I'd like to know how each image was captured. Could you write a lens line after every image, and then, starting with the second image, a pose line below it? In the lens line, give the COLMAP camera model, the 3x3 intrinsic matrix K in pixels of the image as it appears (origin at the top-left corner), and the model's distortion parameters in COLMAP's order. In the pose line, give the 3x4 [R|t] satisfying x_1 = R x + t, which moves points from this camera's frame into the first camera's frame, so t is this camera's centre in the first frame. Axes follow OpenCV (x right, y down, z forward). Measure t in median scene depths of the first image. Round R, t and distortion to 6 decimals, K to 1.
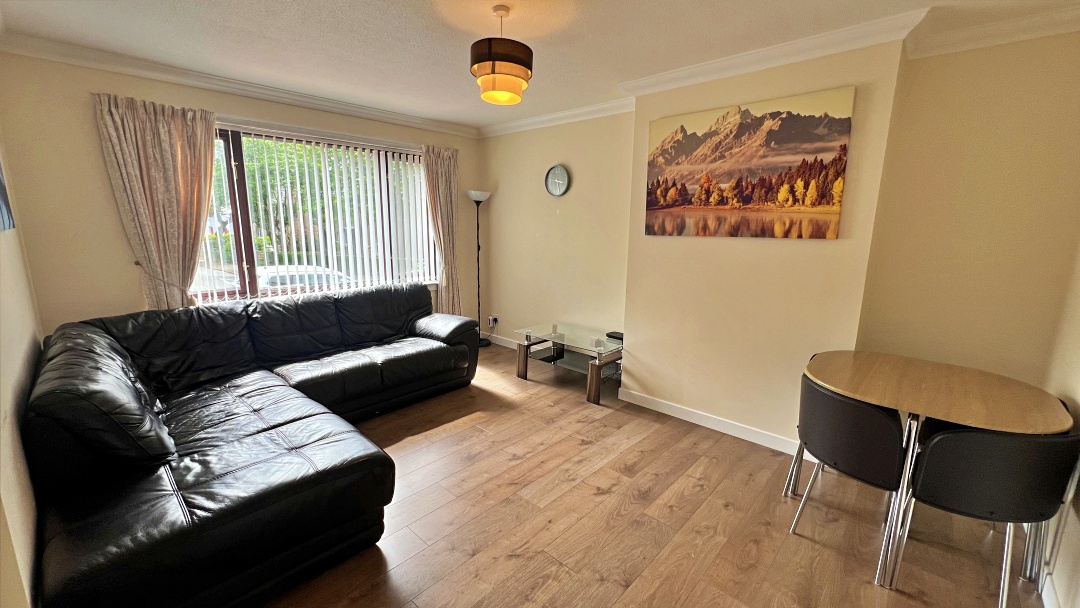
lens RADIAL K [[429.0, 0, 541.8], [0, 429.0, 303.6], [0, 0, 1]] dist [-0.000164, -0.000213]
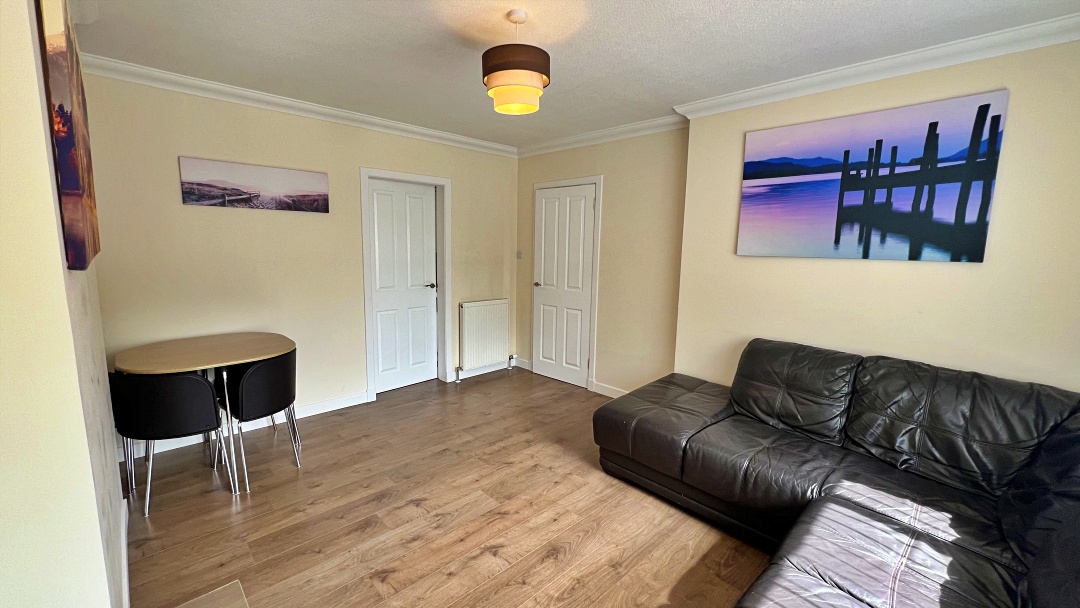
lens RADIAL K [[429.0, 0, 539.5], [0, 429.0, 298.8], [0, 0, 1]] dist [-0.000164, -0.000213]
pose [[-0.997524, -0.035768, 0.060548, -0.195134], [-0.015033, 0.949546, 0.313267, -0.344497], [-0.068698, 0.311581, -0.947733, 1.796149]]
